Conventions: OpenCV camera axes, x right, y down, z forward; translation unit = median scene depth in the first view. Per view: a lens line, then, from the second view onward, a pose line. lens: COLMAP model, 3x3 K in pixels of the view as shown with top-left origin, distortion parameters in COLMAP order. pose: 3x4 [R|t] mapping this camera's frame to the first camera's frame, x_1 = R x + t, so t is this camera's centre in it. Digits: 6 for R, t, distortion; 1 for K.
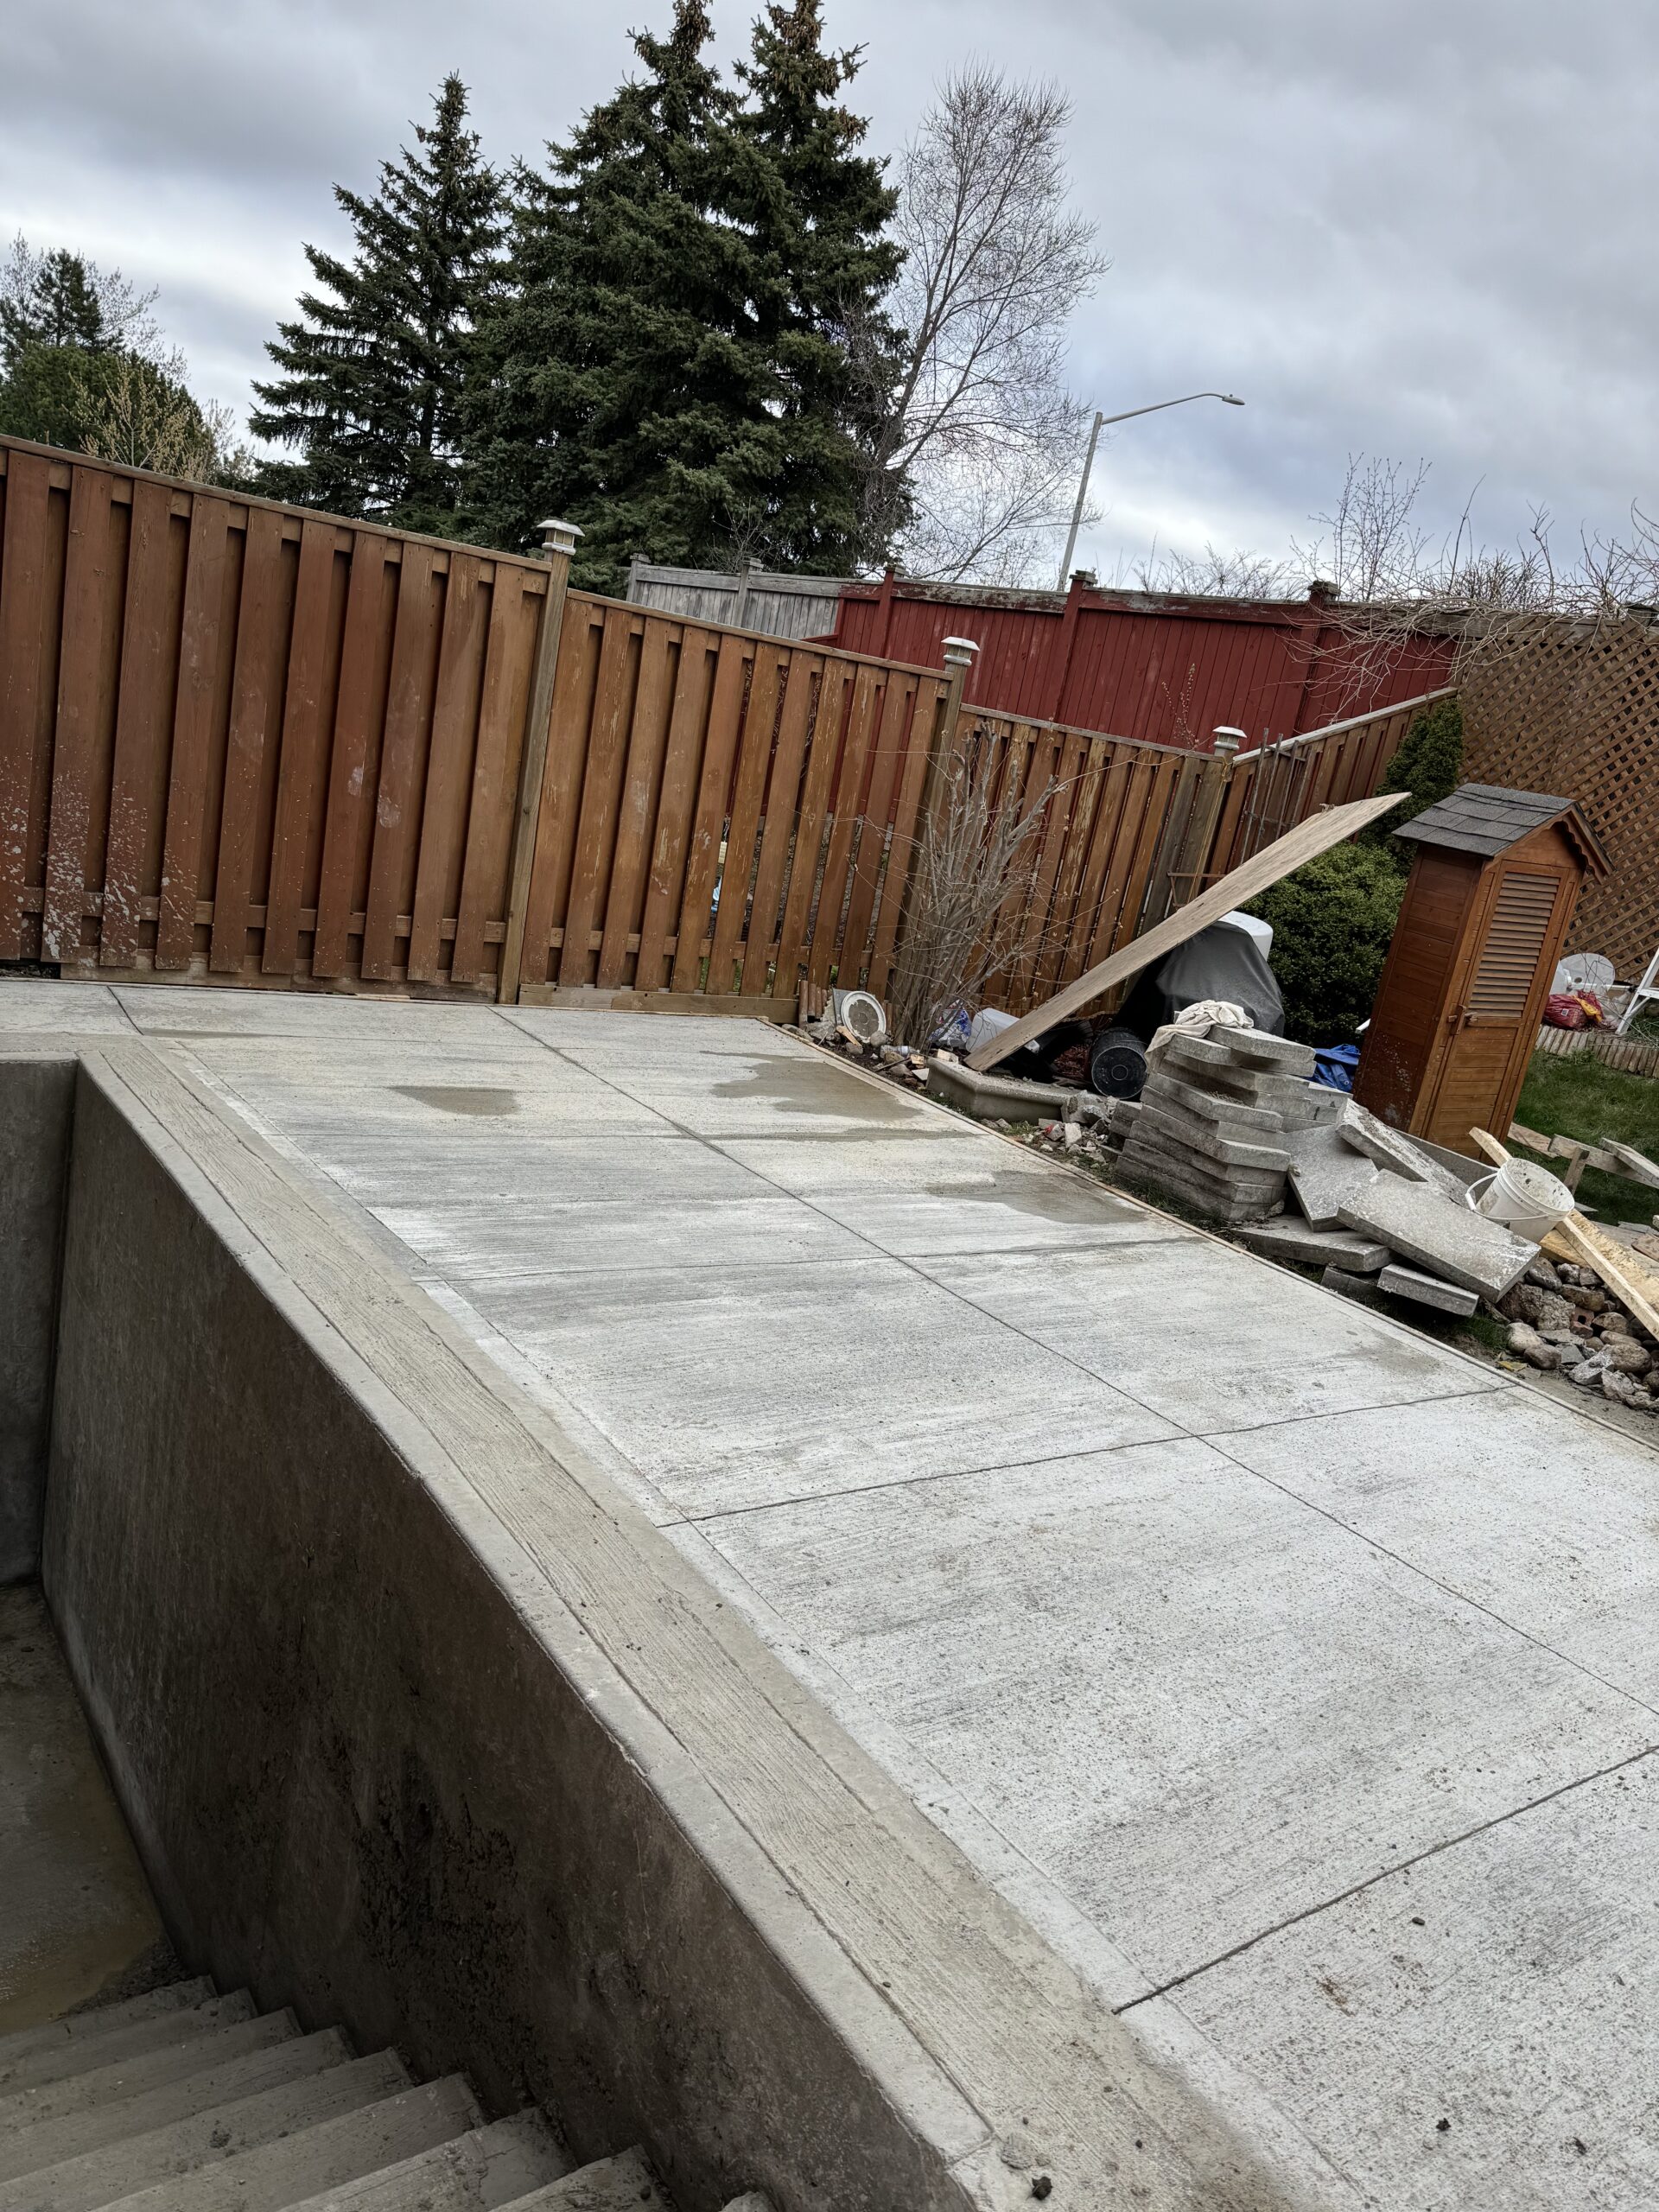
lens RADIAL K [[1577.3, 0, 834.2], [0, 1577.3, 1097.9], [0, 0, 1]] dist [0.138917, -0.250307]
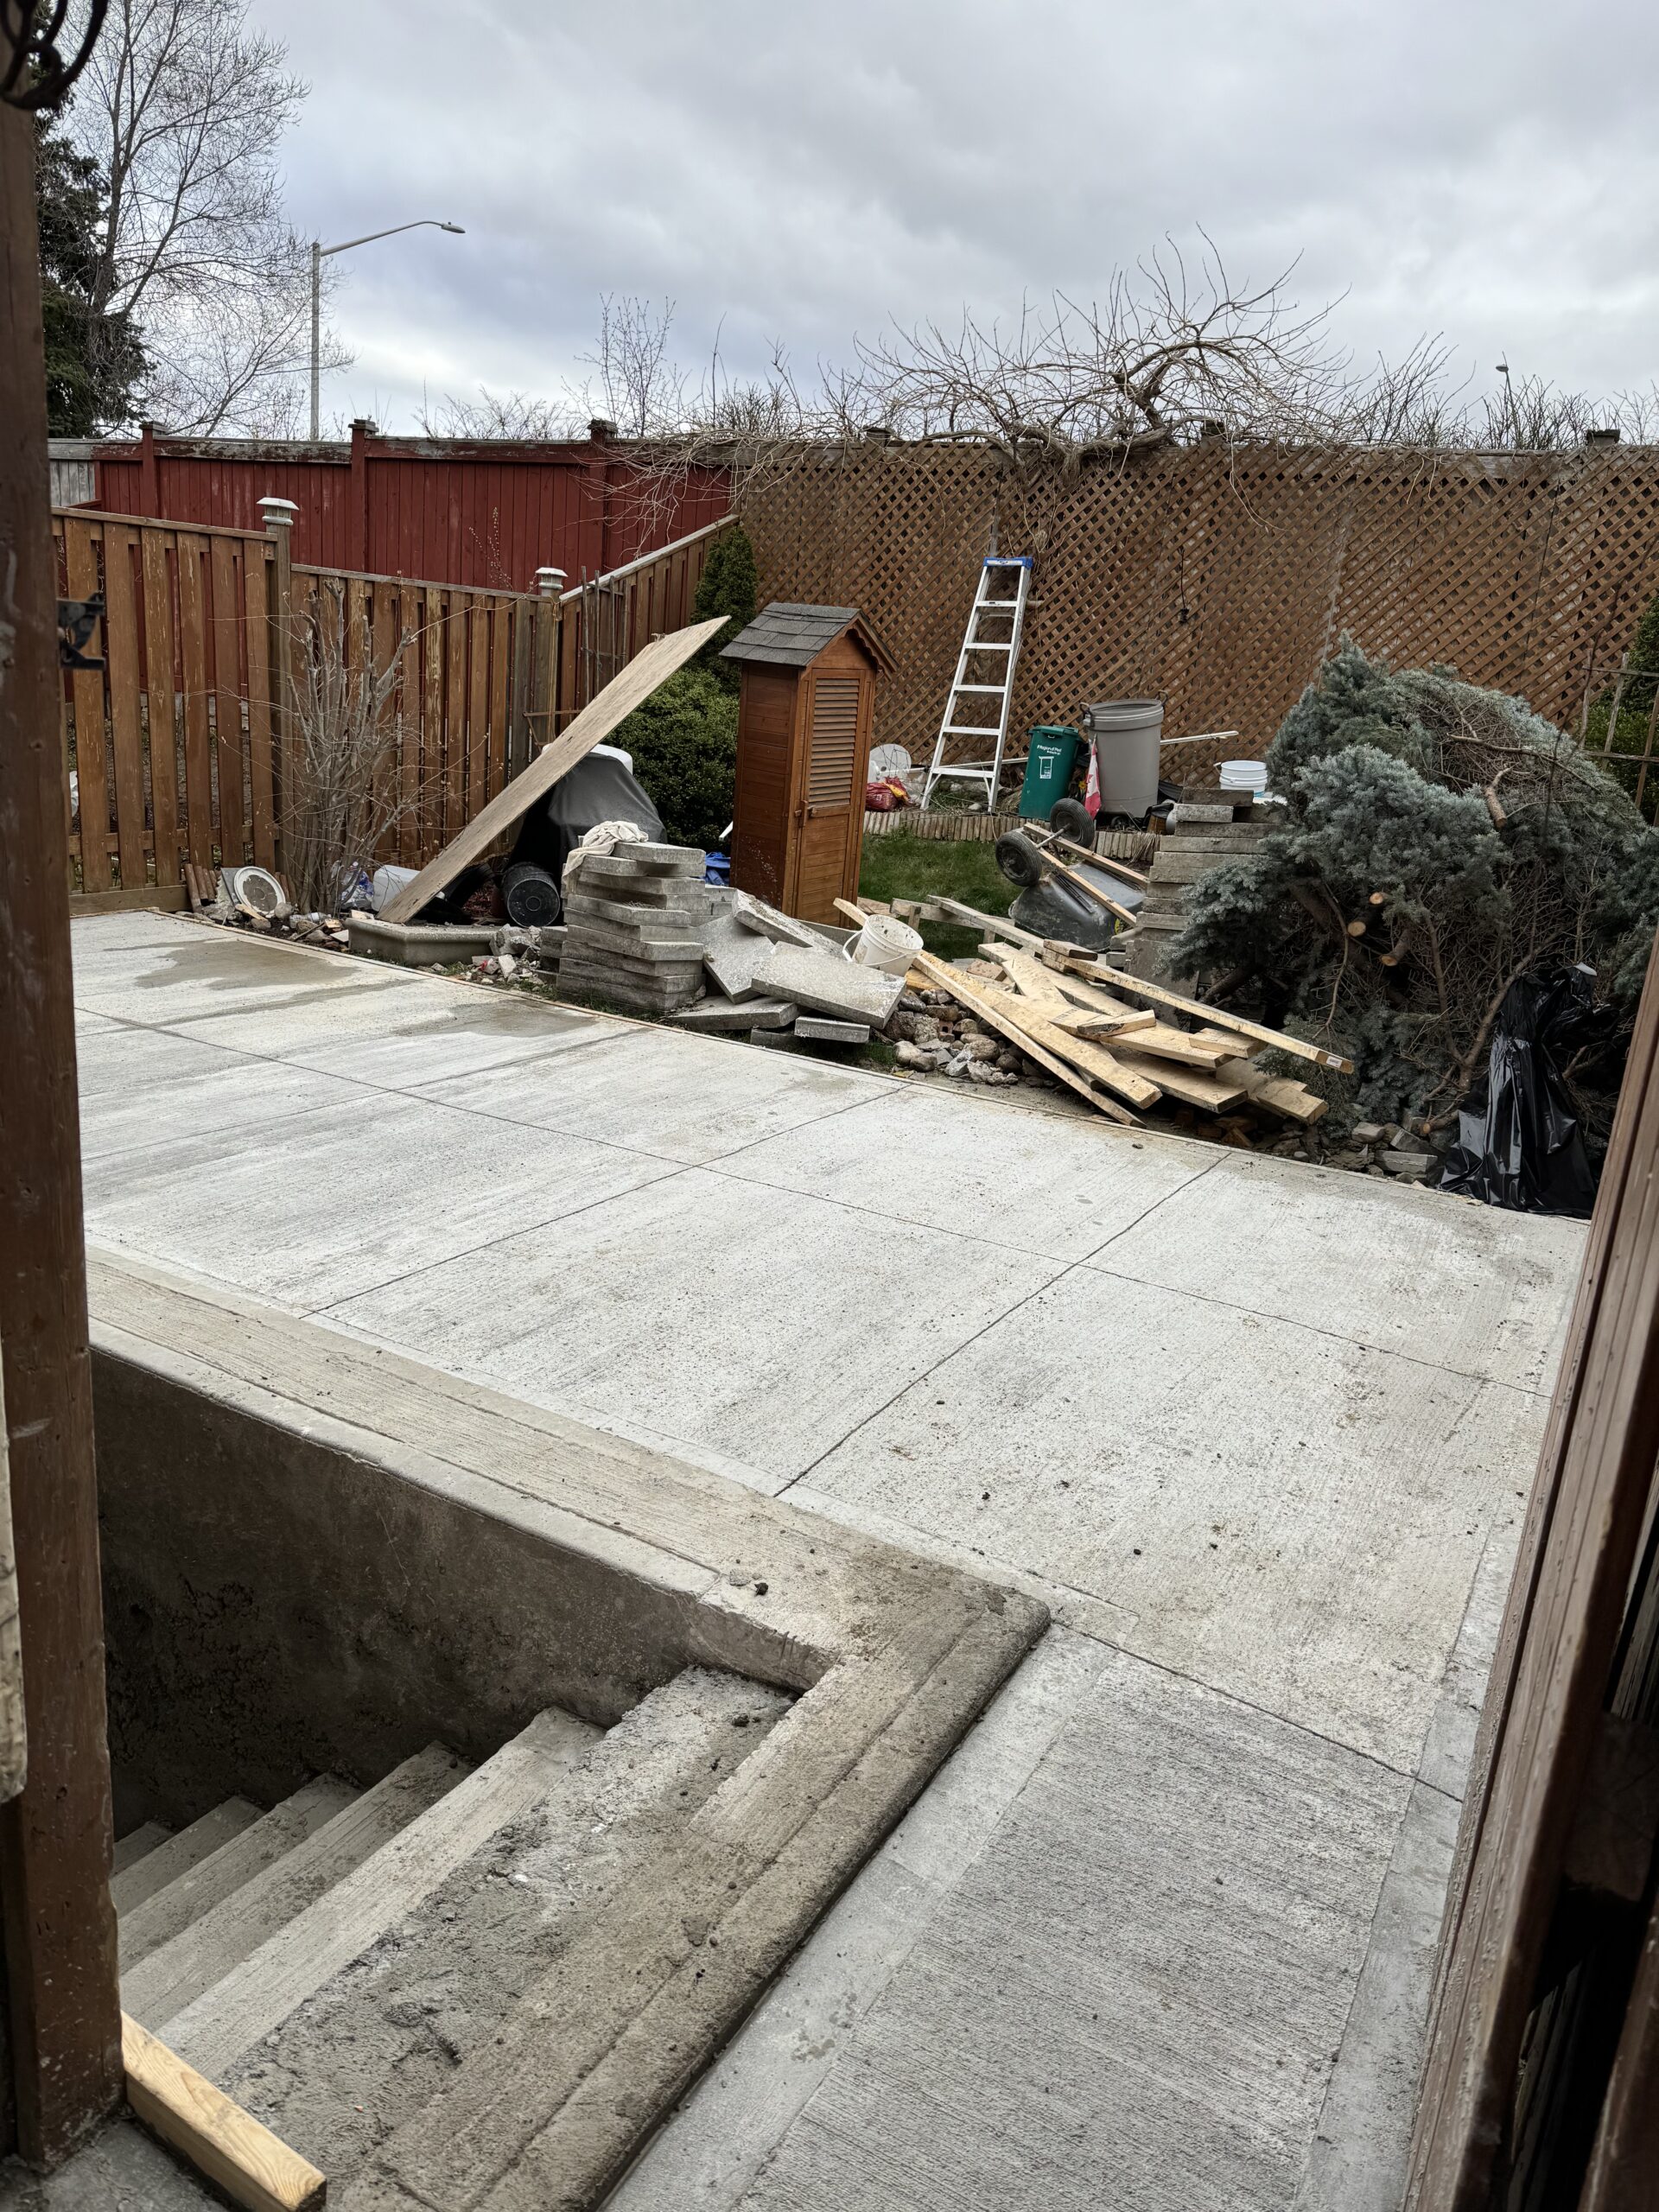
lens RADIAL K [[1577.3, 0, 834.2], [0, 1577.3, 1097.9], [0, 0, 1]] dist [0.138917, -0.250307]
pose [[0.906355, -0.211161, 0.365966, -0.053098], [0.177367, 0.976295, 0.124052, 0.014101], [-0.383486, -0.047525, 0.922323, -0.075993]]
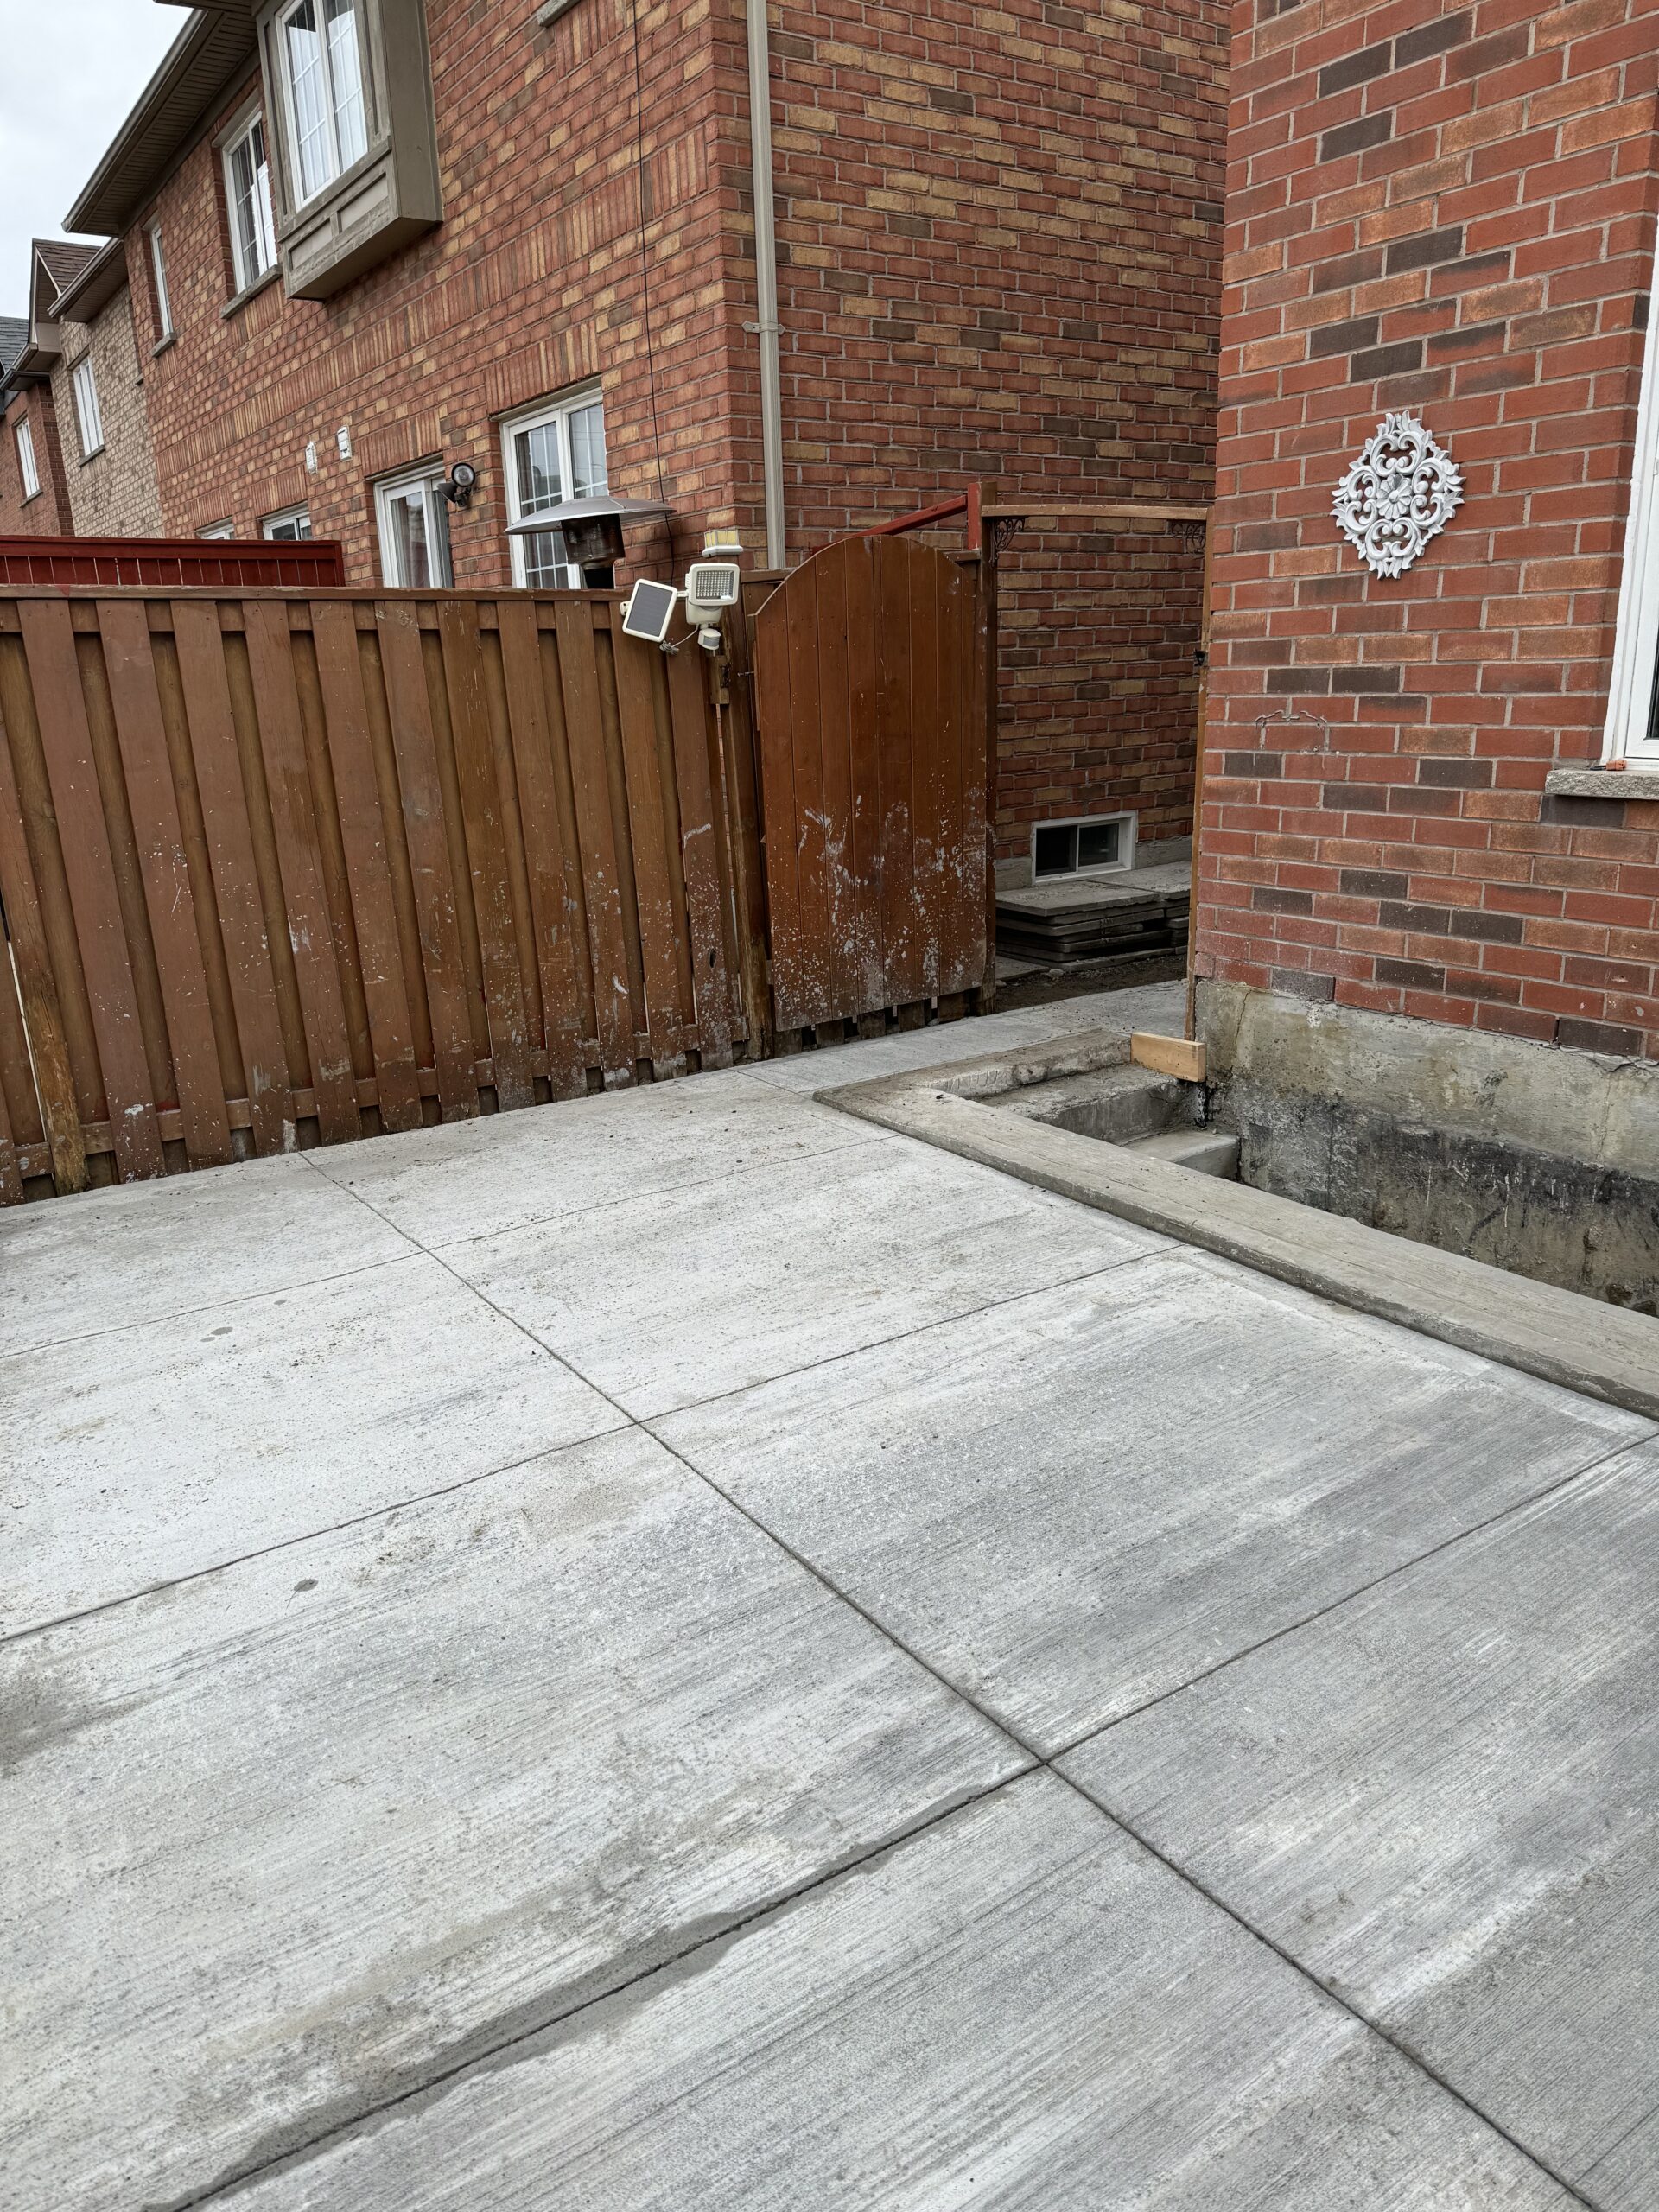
lens RADIAL K [[1577.3, 0, 834.2], [0, 1577.3, 1097.9], [0, 0, 1]] dist [0.138917, -0.250307]
pose [[-0.988493, -0.150829, -0.011479, 0.077671], [-0.138331, 0.870667, 0.472020, -0.159778], [-0.061200, 0.468176, -0.881513, 0.788186]]
